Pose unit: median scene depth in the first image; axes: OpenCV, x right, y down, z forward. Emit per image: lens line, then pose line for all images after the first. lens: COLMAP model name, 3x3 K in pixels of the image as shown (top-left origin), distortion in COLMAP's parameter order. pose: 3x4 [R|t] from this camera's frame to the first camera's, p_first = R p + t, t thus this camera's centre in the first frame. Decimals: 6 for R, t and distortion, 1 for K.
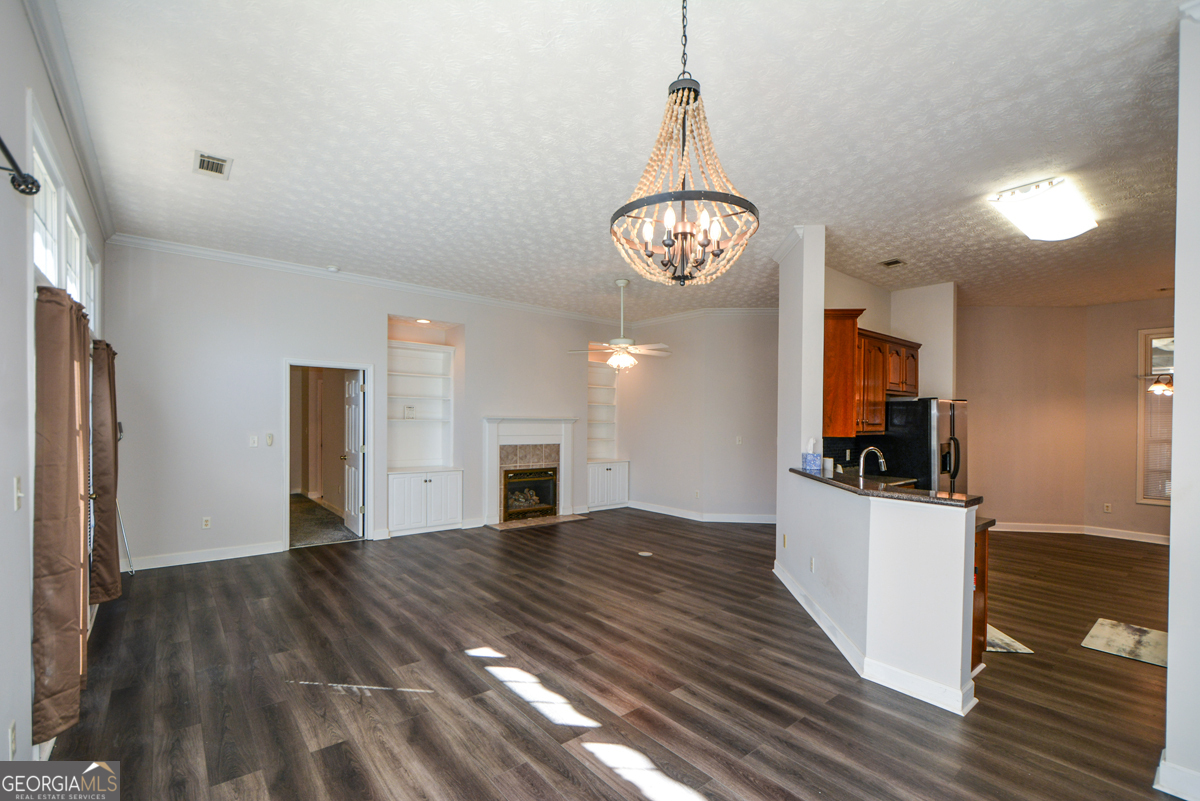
lens RADIAL K [[522.5, 0, 610.2], [0, 522.5, 426.1], [0, 0, 1]] dist [-0.002236, -0.003207]
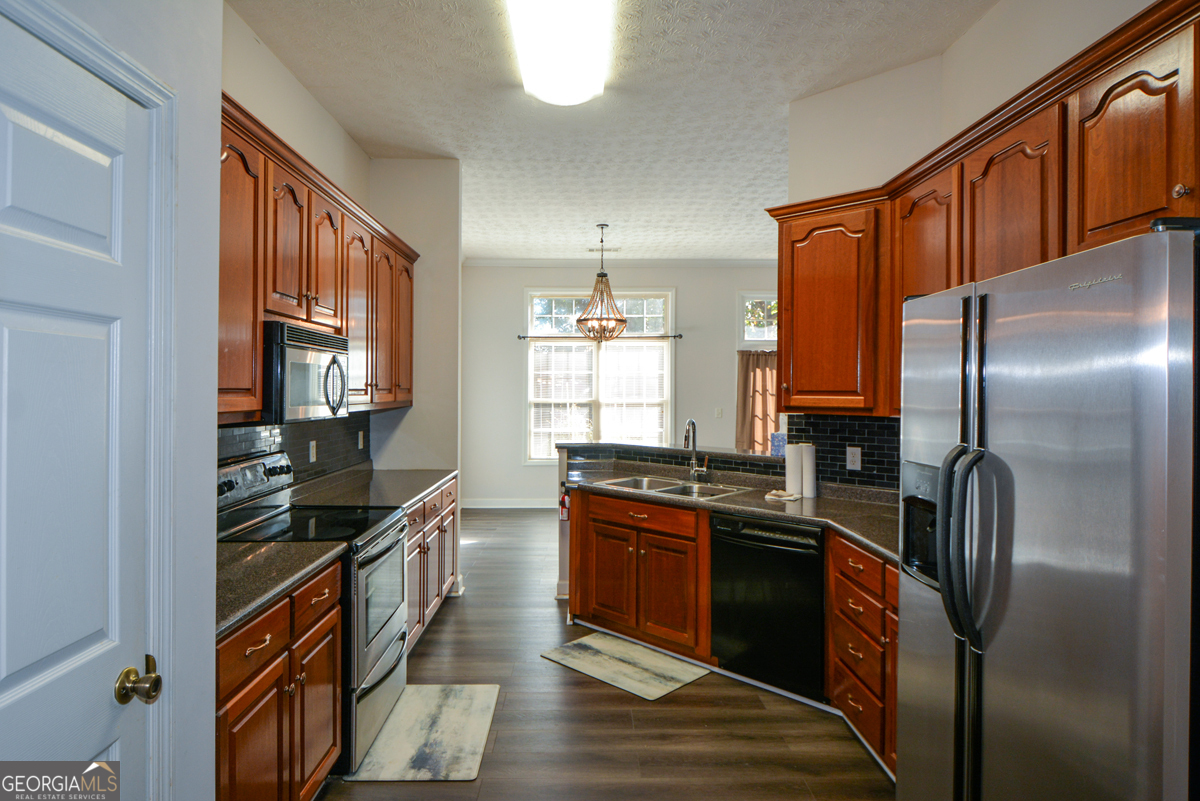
lens RADIAL K [[650.4, 0, 609.6], [0, 650.4, 395.6], [0, 0, 1]] dist [-0.003302, 0.000122]
pose [[-0.604746, -0.002673, -0.796414, 0.976717], [-0.010624, 0.999932, 0.004711, -0.001626], [0.796348, 0.011310, -0.604733, 1.058538]]
